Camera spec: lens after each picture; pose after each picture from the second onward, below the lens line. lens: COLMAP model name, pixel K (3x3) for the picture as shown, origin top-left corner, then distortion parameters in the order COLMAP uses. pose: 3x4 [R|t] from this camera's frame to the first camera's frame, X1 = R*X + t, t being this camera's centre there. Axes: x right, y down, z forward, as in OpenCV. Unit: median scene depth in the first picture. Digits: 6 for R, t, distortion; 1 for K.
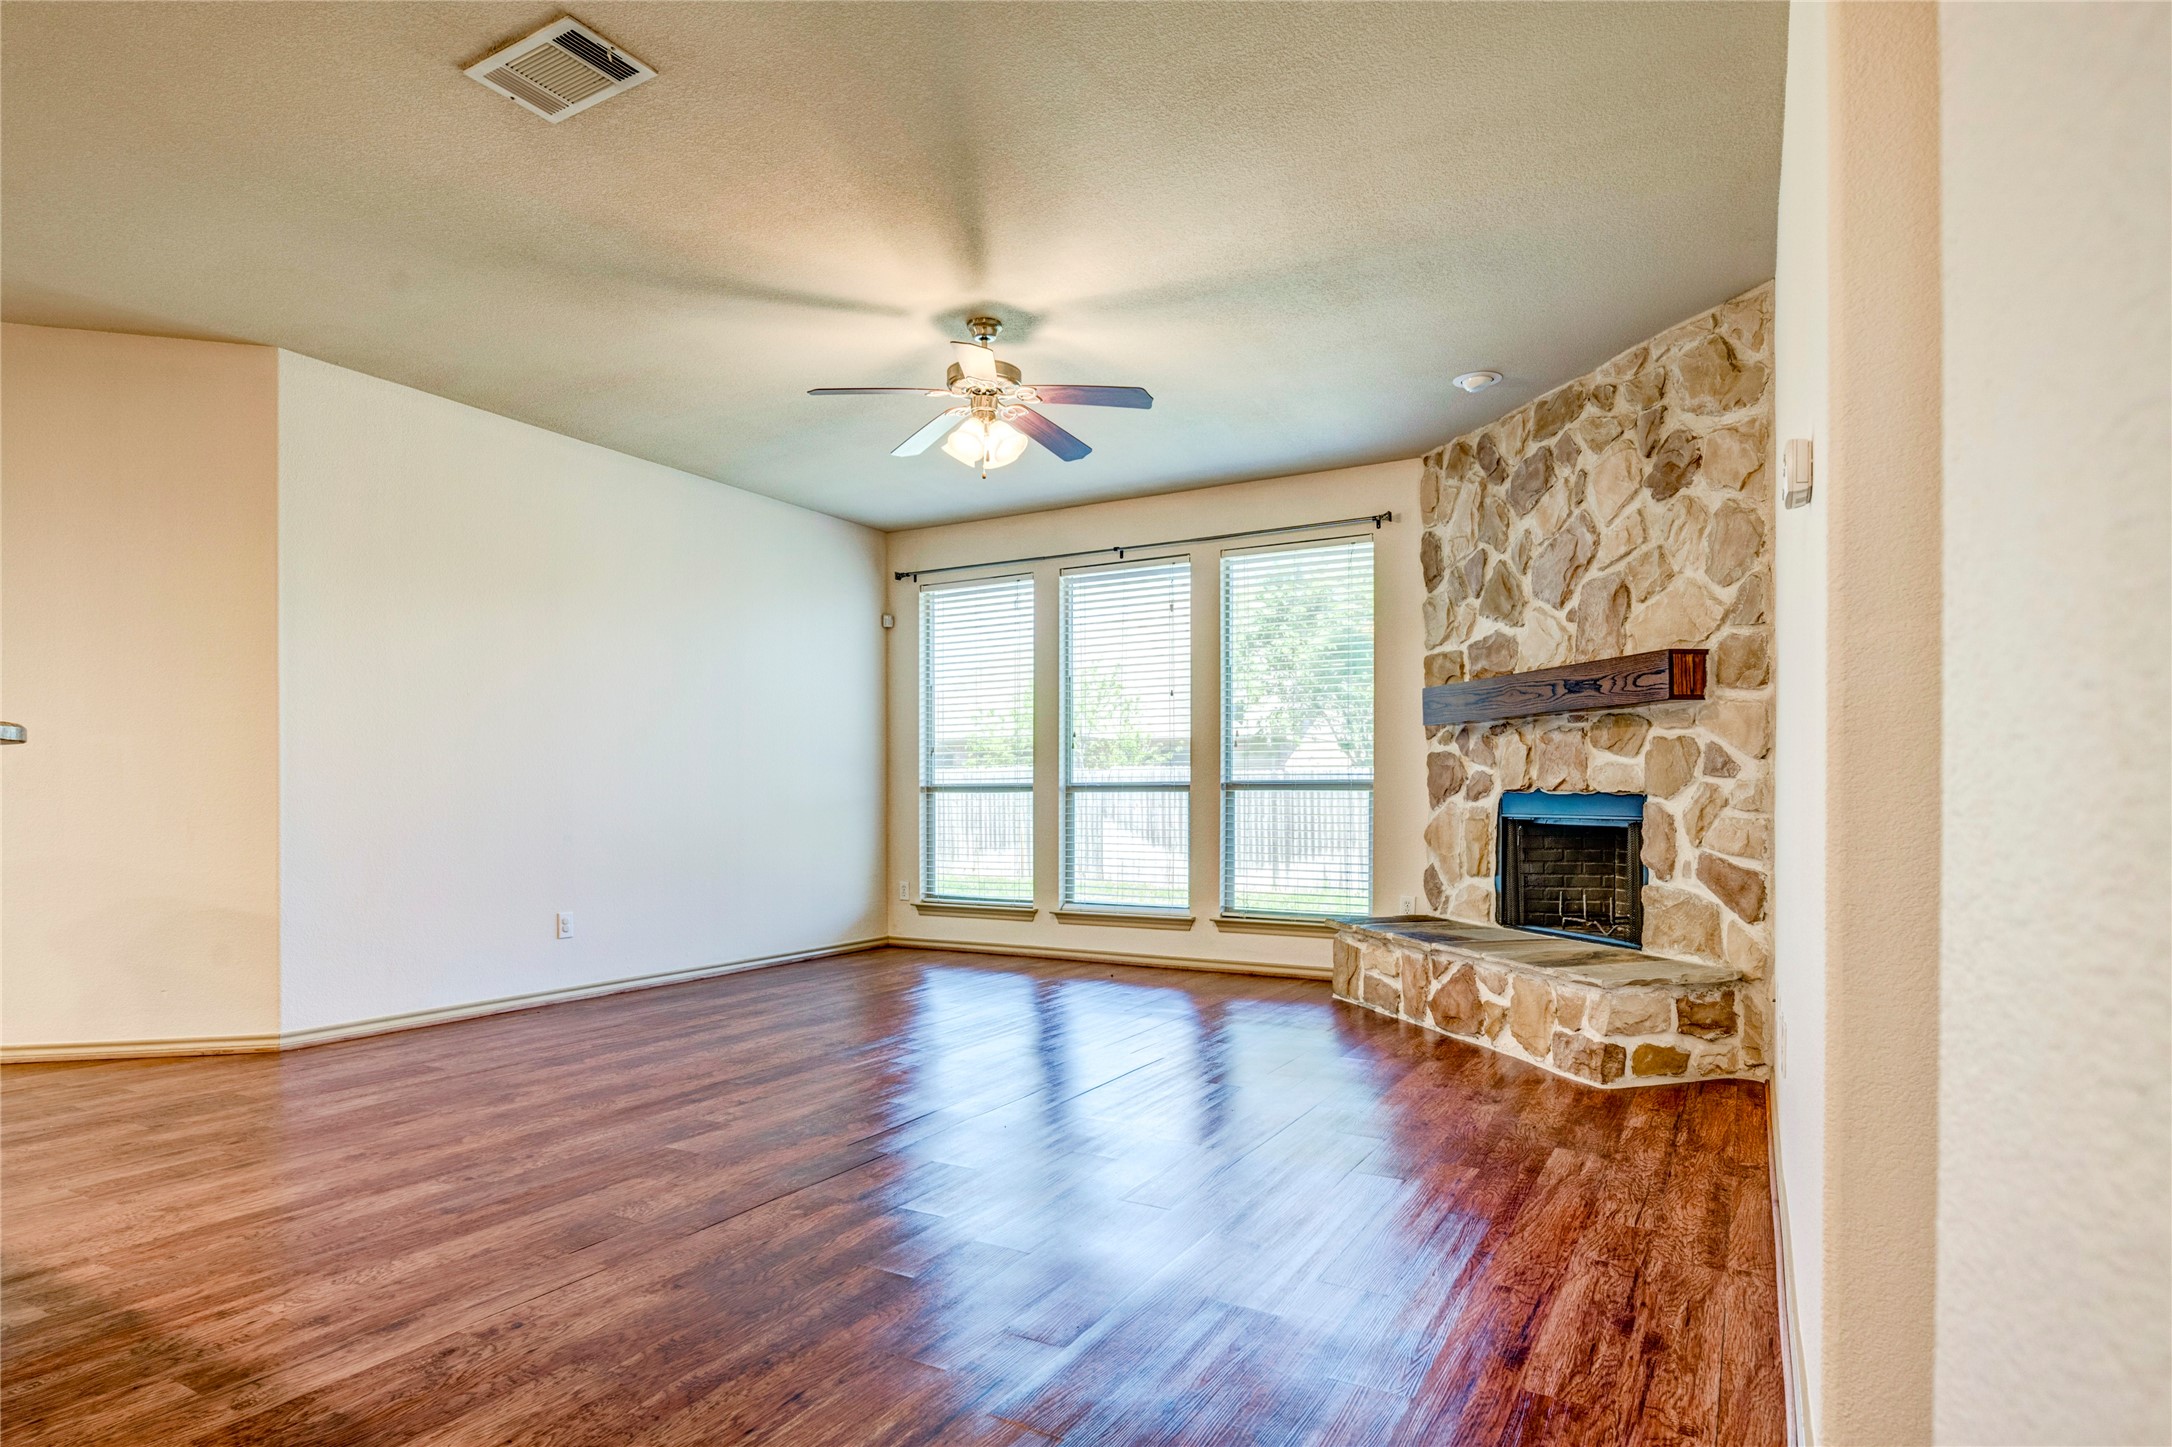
lens RADIAL K [[1175.1, 0, 1072.3], [0, 1175.1, 803.2], [0, 0, 1]] dist [-0.002061, -0.005145]
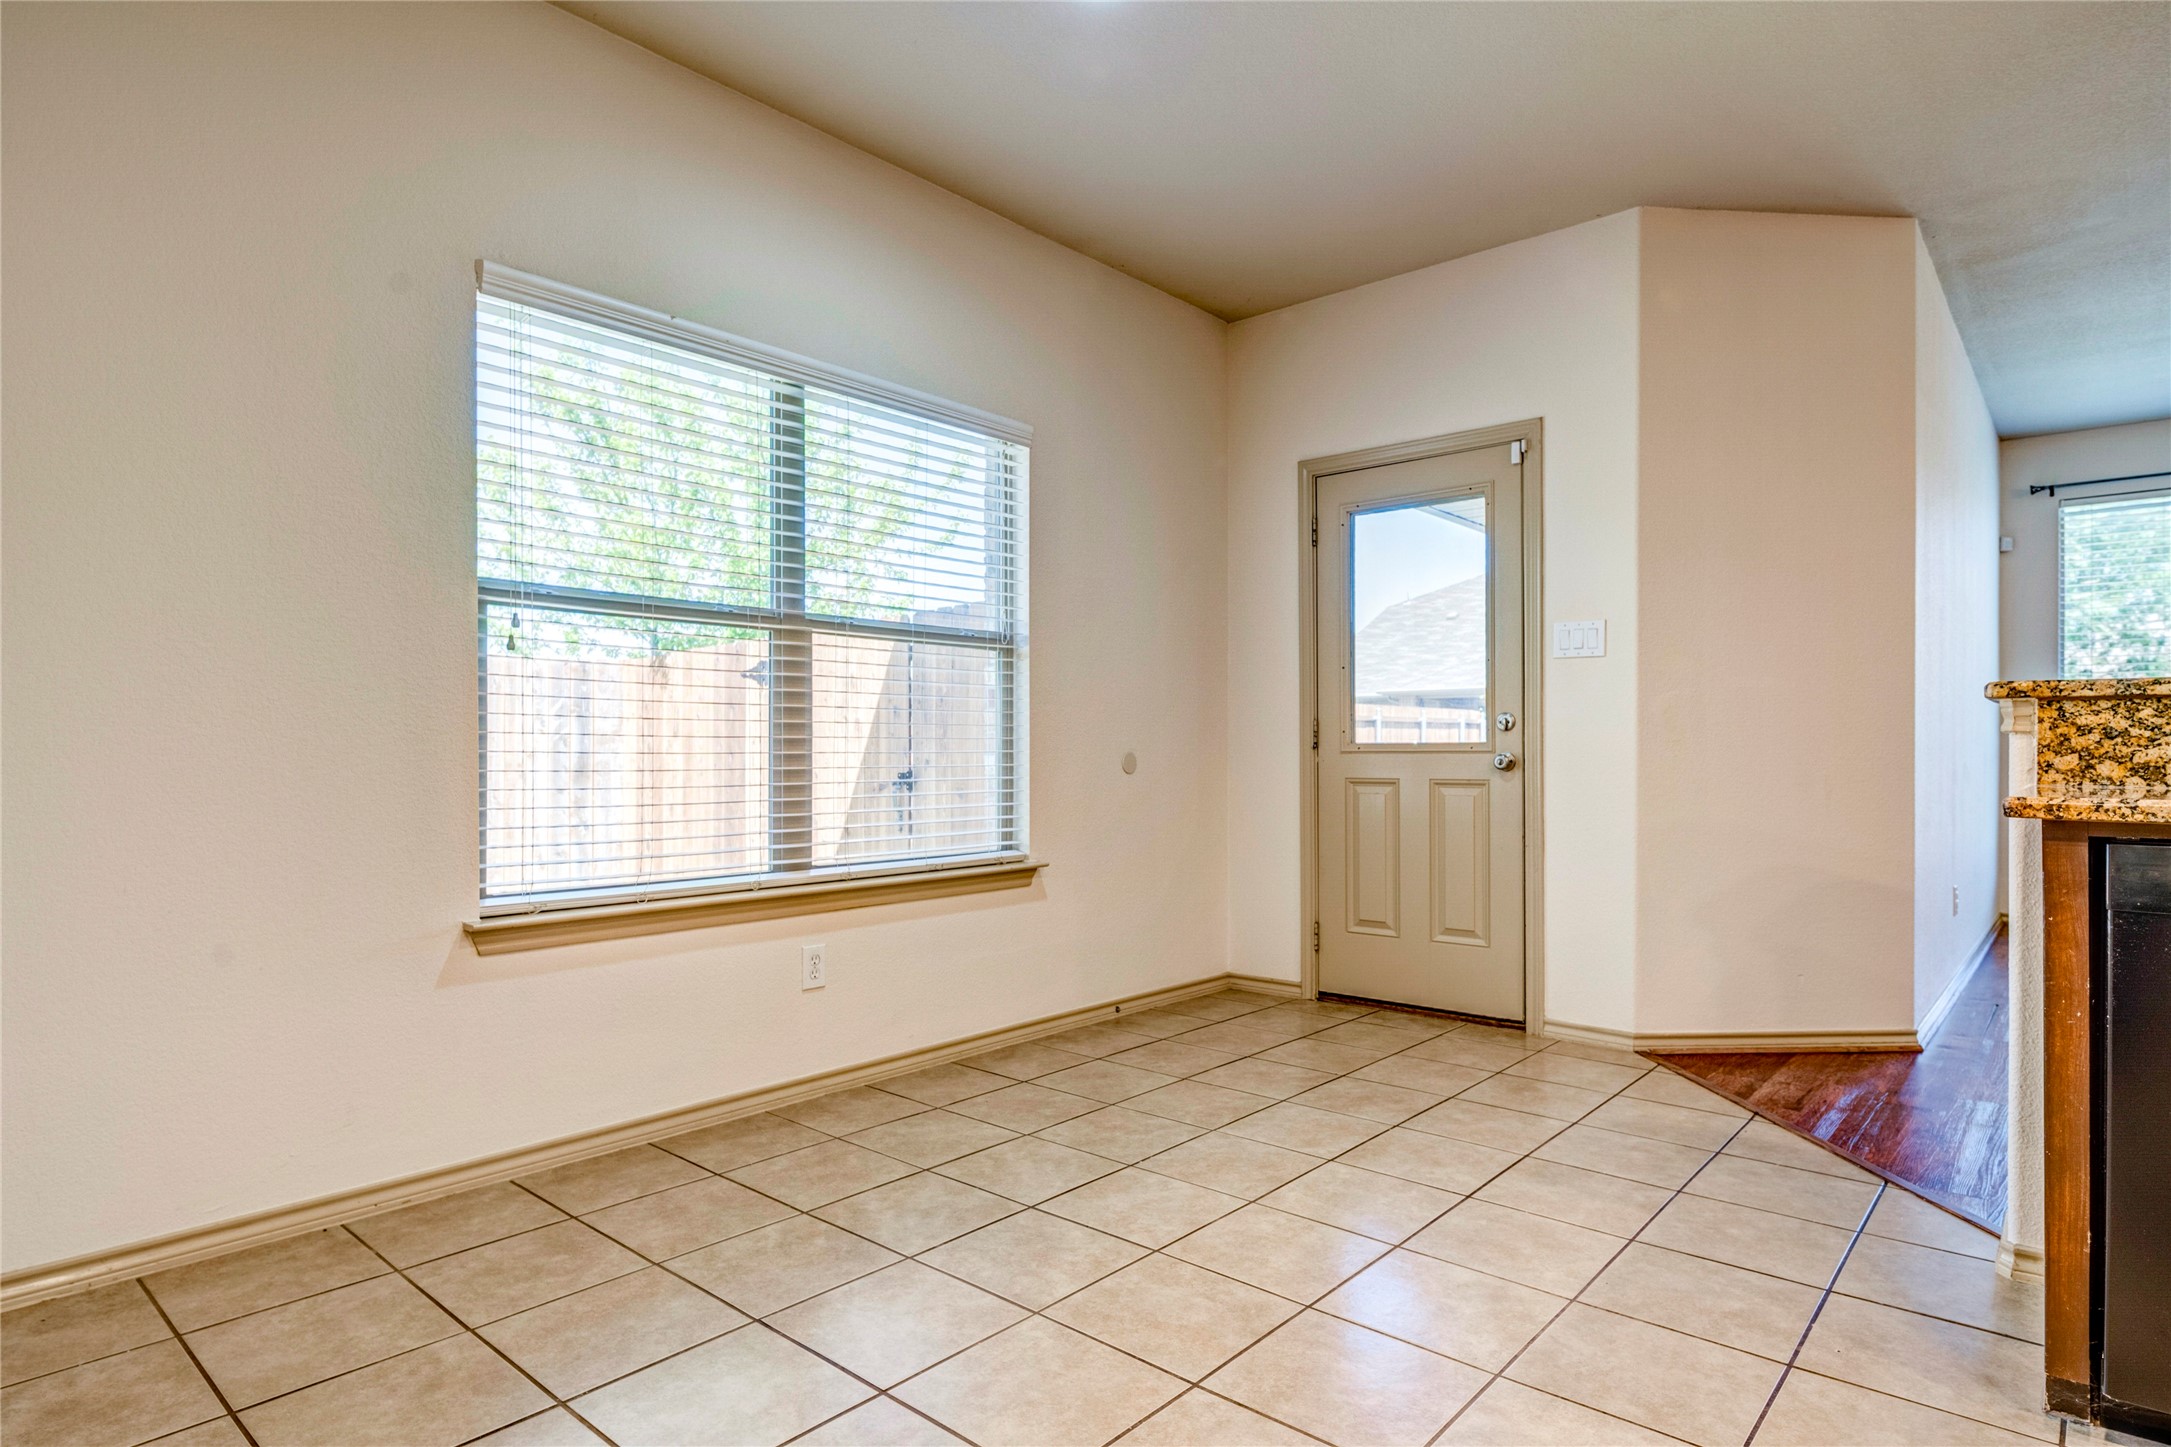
lens RADIAL K [[1174.6, 0, 1070.1], [0, 1174.6, 757.3], [0, 0, 1]] dist [-0.002061, -0.005145]
pose [[0.978383, 0.000354, -0.206801, -0.984980], [-0.000333, 1.000000, 0.000138, -0.000252], [0.206801, -0.000066, 0.978383, 0.043336]]
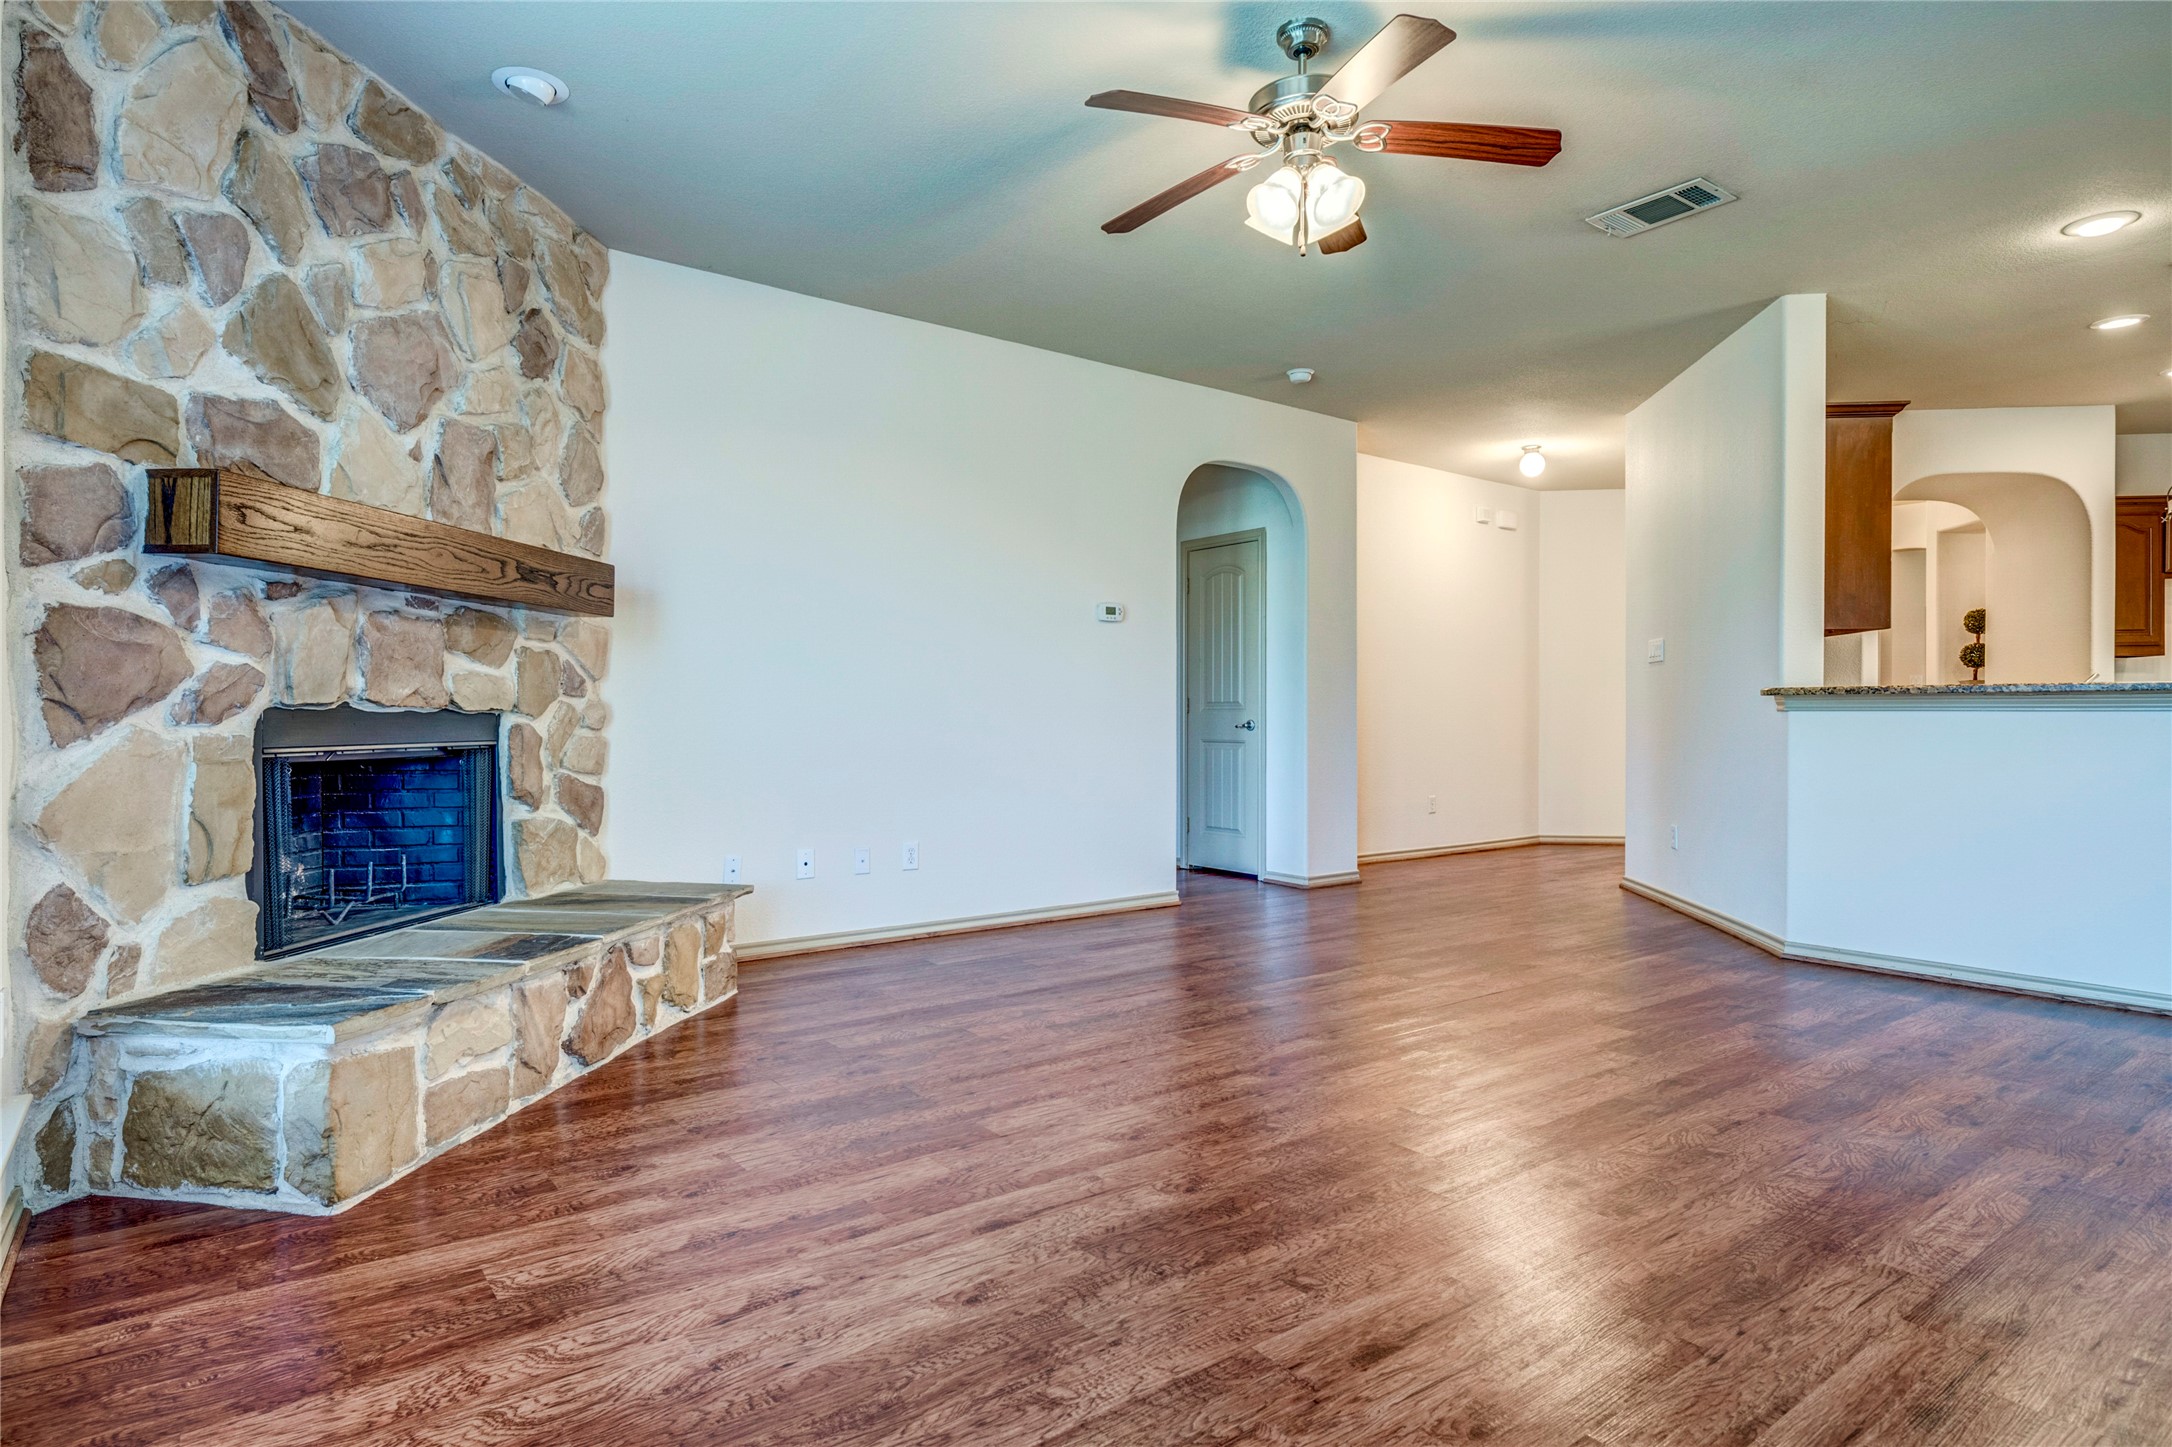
lens RADIAL K [[1175.1, 0, 1082.7], [0, 1175.1, 722.7], [0, 0, 1]] dist [-0.002061, -0.005145]
pose [[-0.921280, -0.002701, 0.388891, -0.191854], [0.001335, 0.999948, 0.010108, -0.007764], [-0.388898, 0.009832, -0.921228, 1.441676]]
